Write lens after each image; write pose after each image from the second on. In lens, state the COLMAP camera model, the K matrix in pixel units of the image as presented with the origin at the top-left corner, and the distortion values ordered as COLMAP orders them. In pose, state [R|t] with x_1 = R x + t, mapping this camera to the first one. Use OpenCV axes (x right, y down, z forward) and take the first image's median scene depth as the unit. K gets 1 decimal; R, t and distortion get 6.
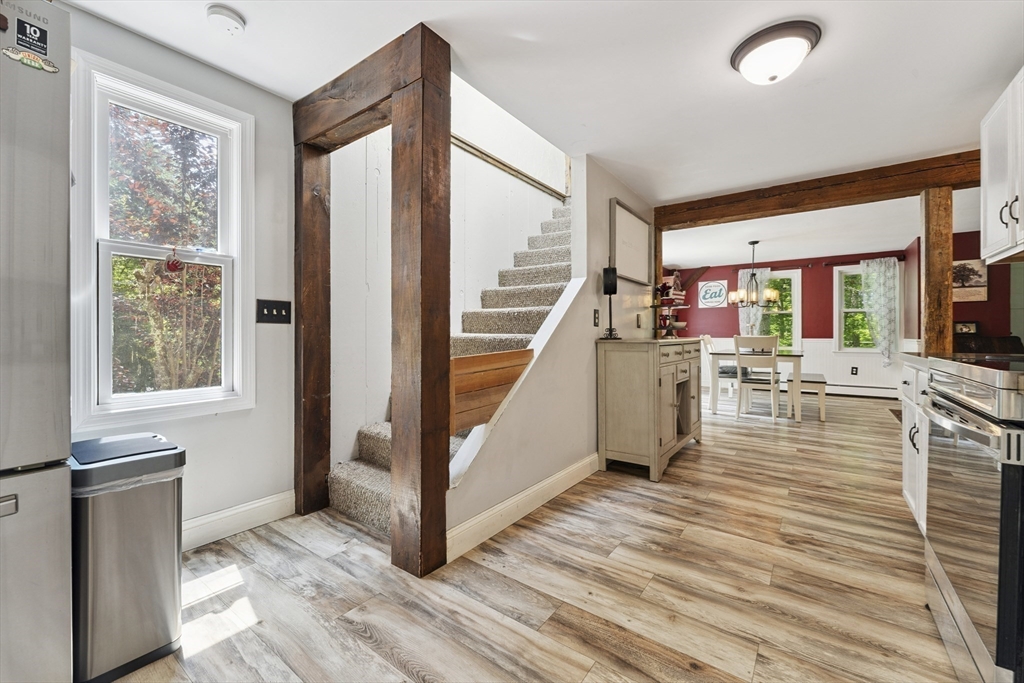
lens RADIAL K [[416.9, 0, 512.0], [0, 416.9, 335.2], [0, 0, 1]] dist [0.001867, 0.000177]
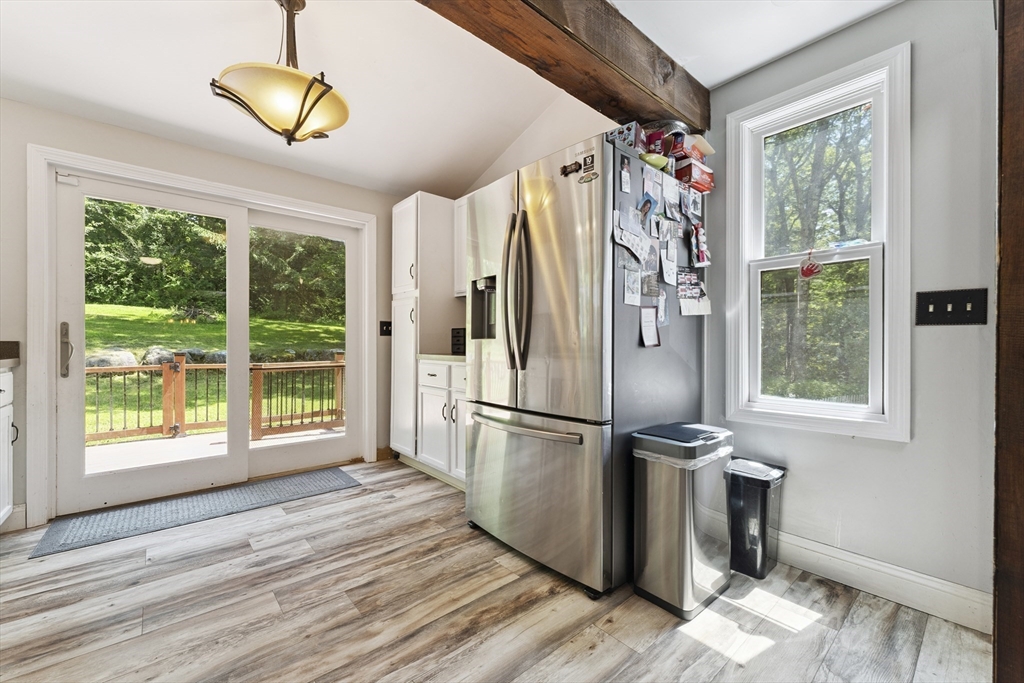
lens RADIAL K [[416.9, 0, 512.6], [0, 416.9, 345.5], [0, 0, 1]] dist [0.001867, 0.000177]
pose [[-0.226972, 0.003399, -0.973895, 0.265803], [-0.001207, 0.999992, 0.003771, 0.003245], [0.973901, 0.002032, -0.226966, 0.526297]]
